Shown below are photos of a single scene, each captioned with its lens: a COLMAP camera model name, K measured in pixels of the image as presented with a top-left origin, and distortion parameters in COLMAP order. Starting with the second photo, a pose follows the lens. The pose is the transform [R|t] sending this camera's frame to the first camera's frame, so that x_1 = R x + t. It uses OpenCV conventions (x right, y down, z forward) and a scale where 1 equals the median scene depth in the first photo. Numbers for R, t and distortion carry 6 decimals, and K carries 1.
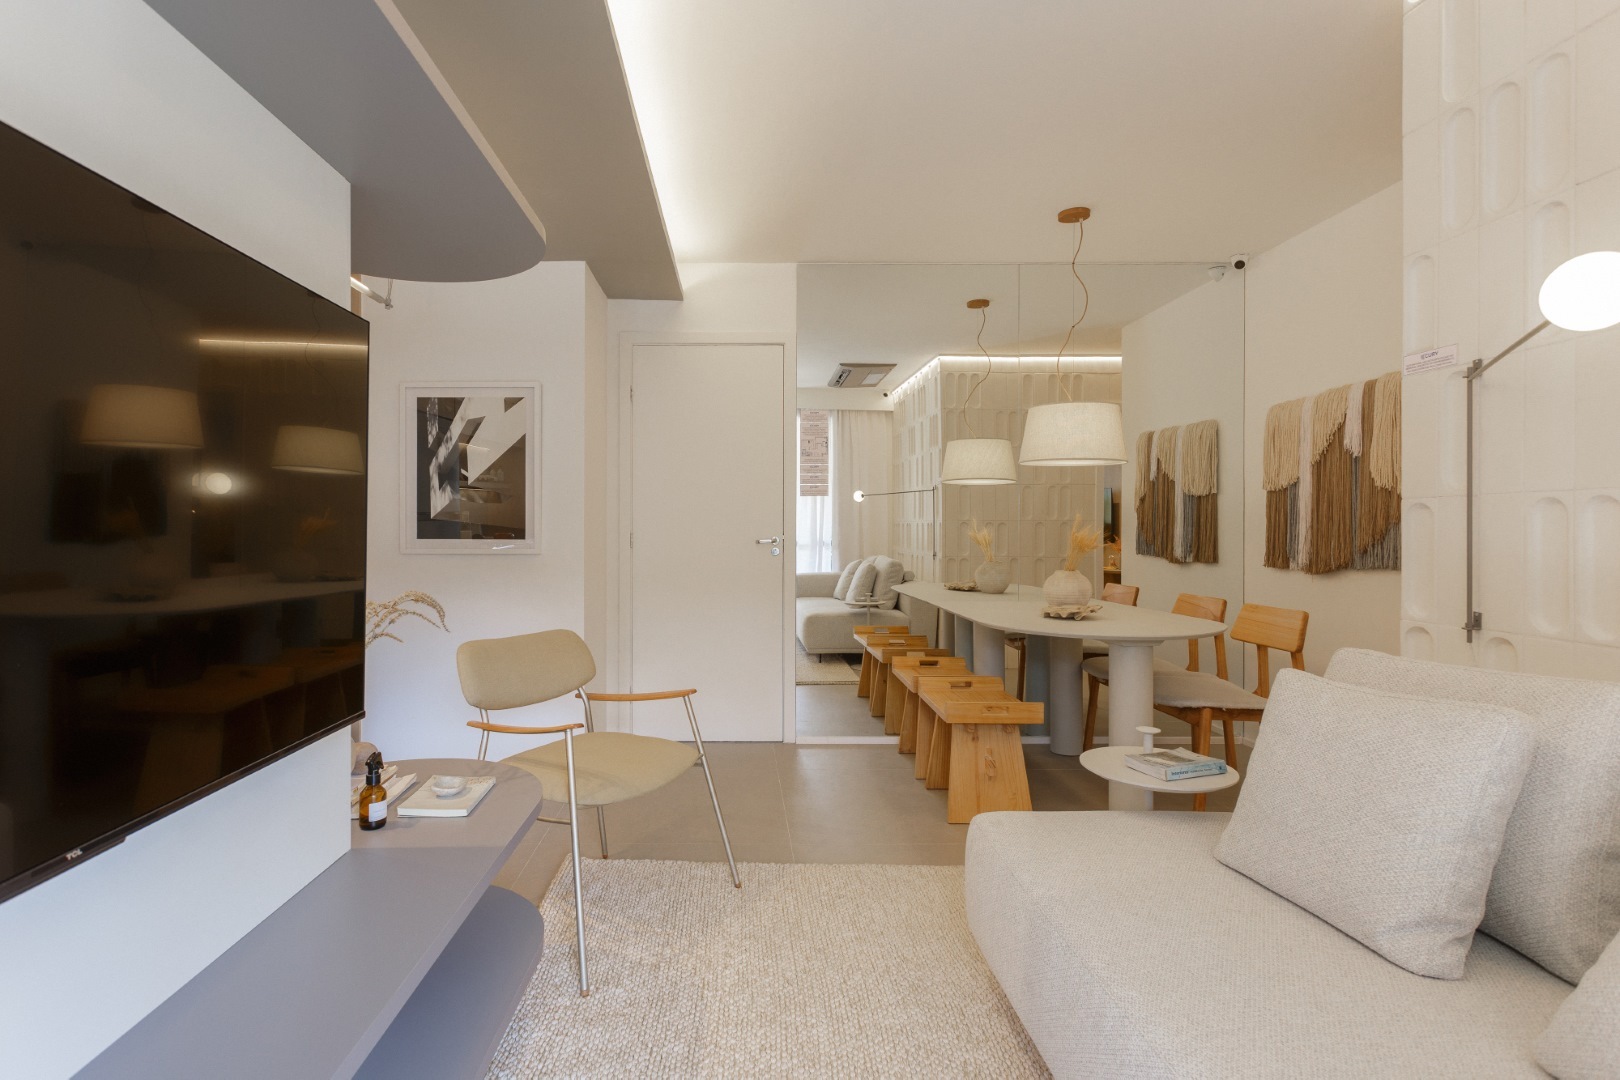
lens RADIAL K [[801.2, 0, 740.9], [0, 801.2, 531.9], [0, 0, 1]] dist [0.002221, 0.000499]
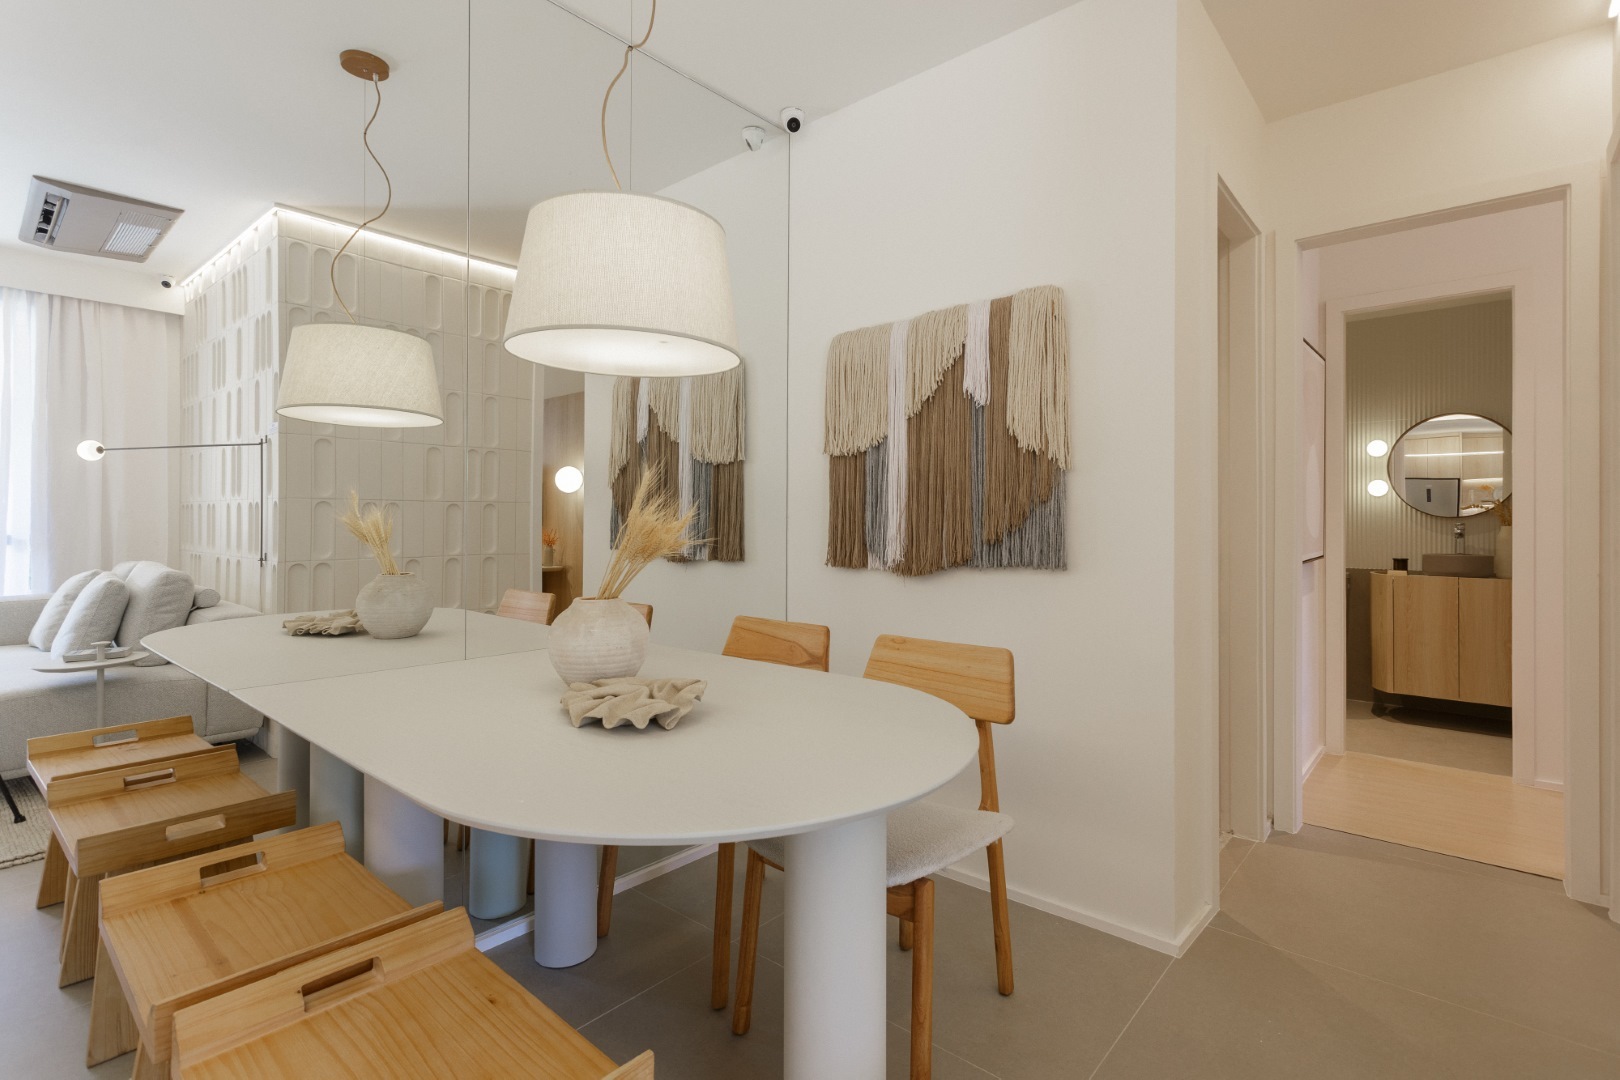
lens RADIAL K [[773.1, 0, 808.9], [0, 773.1, 502.4], [0, 0, 1]] dist [0.004026, 0.001136]
pose [[0.661378, 0.015313, 0.749897, 0.145548], [0.002366, 0.999744, -0.022503, 0.004153], [-0.750049, 0.016657, 0.661172, 0.587372]]
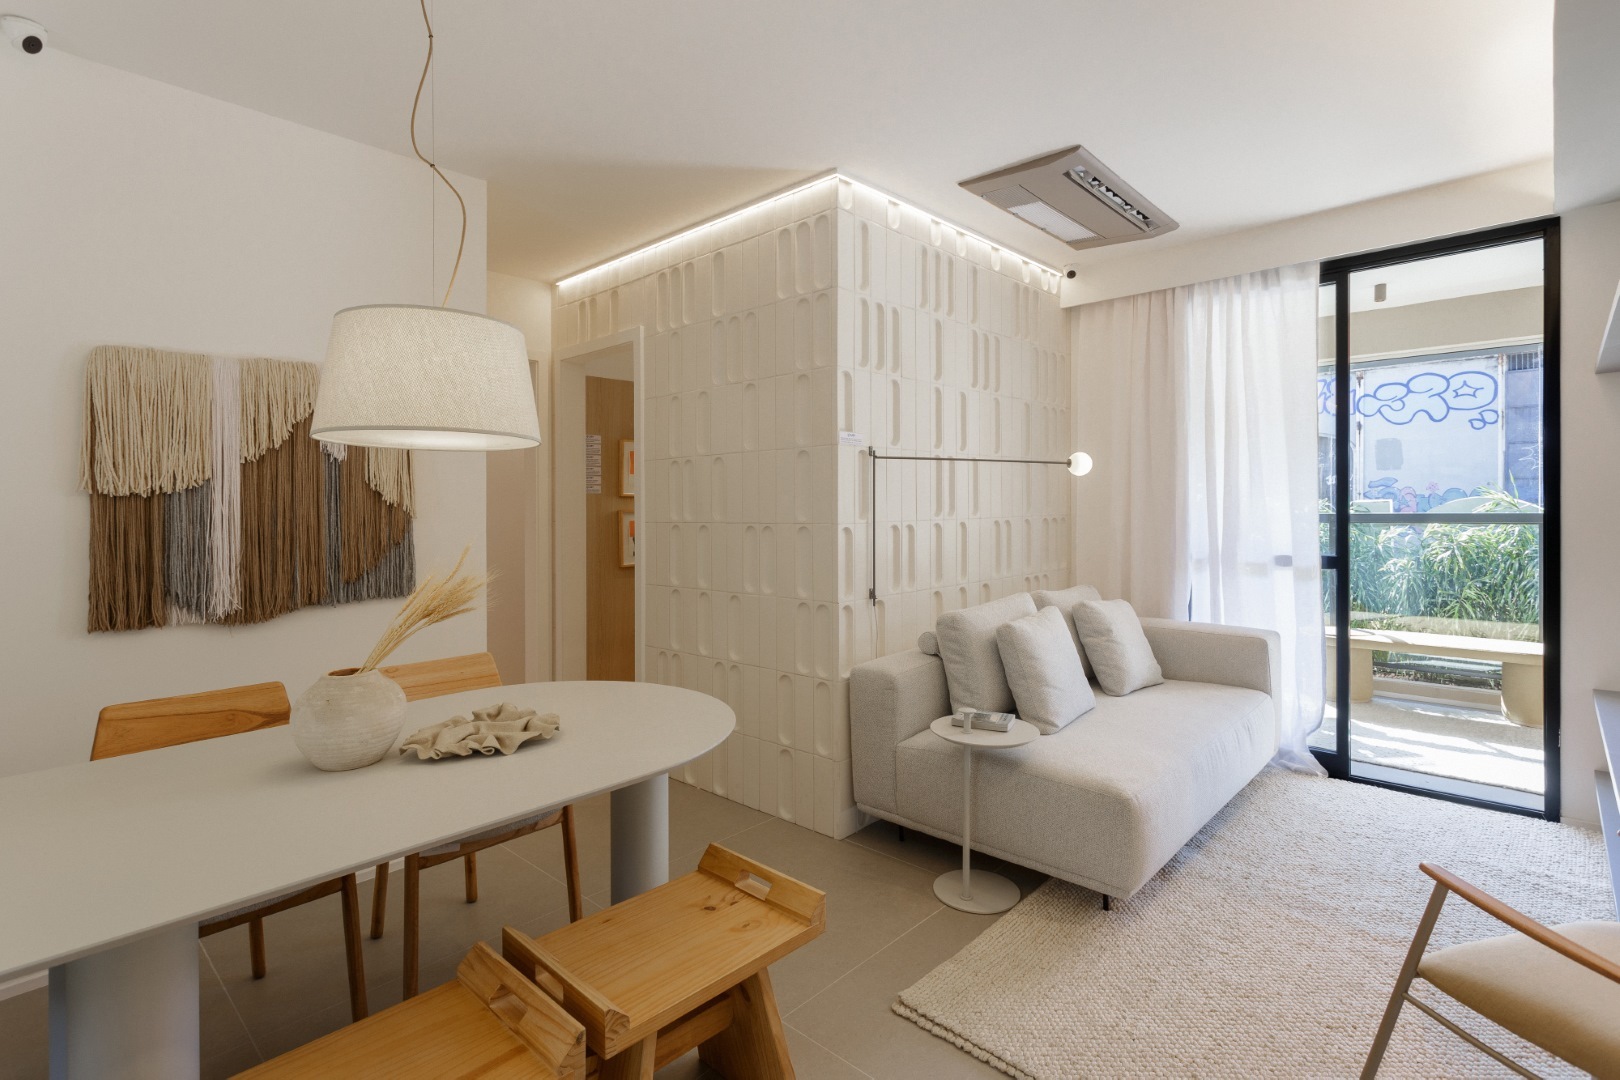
lens RADIAL K [[776.6, 0, 811.6], [0, 776.6, 510.5], [0, 0, 1]] dist [-0.001246, 0.000807]
pose [[-0.729715, 0.003366, 0.683743, -0.074809], [0.010973, 0.999917, 0.006788, -0.039378], [-0.683663, 0.012456, -0.729691, 1.084815]]
